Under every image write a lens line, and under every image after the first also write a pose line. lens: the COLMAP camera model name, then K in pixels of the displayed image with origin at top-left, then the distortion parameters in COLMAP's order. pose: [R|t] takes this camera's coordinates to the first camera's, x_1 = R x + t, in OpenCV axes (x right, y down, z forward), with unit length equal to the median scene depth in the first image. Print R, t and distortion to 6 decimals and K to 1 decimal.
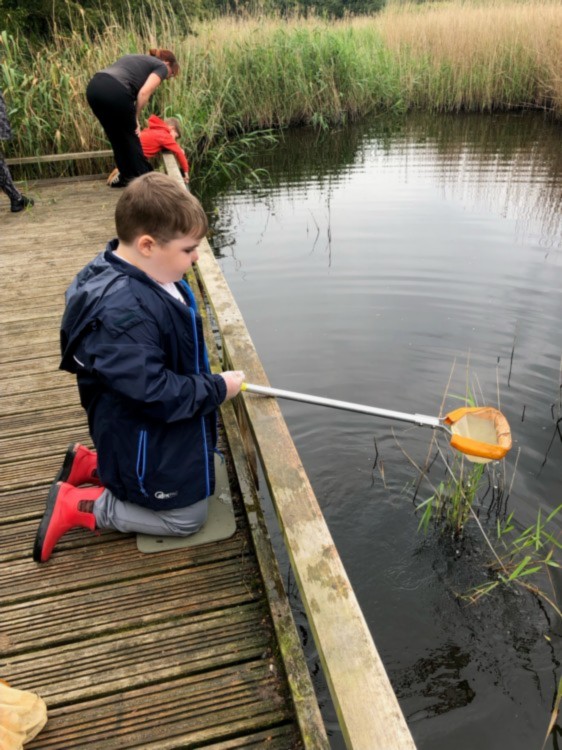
lens RADIAL K [[592.8, 0, 282.3], [0, 592.8, 375.2], [0, 0, 1]] dist [0.006889, 0.007760]
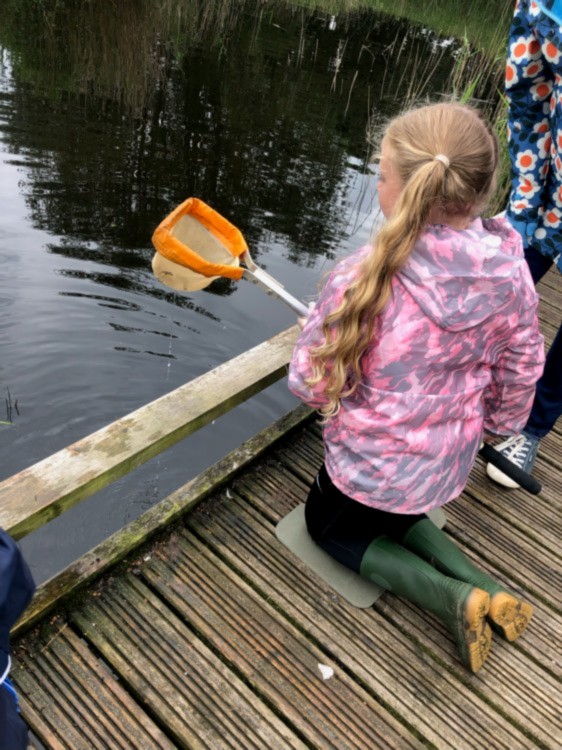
lens RADIAL K [[592.8, 0, 281.5], [0, 592.8, 374.1], [0, 0, 1]] dist [0.006889, 0.007760]
pose [[-0.588084, -0.579931, 0.563771, -0.521217], [0.243820, 0.537502, 0.807244, -0.395778], [-0.771174, 0.612186, -0.174697, 0.826687]]
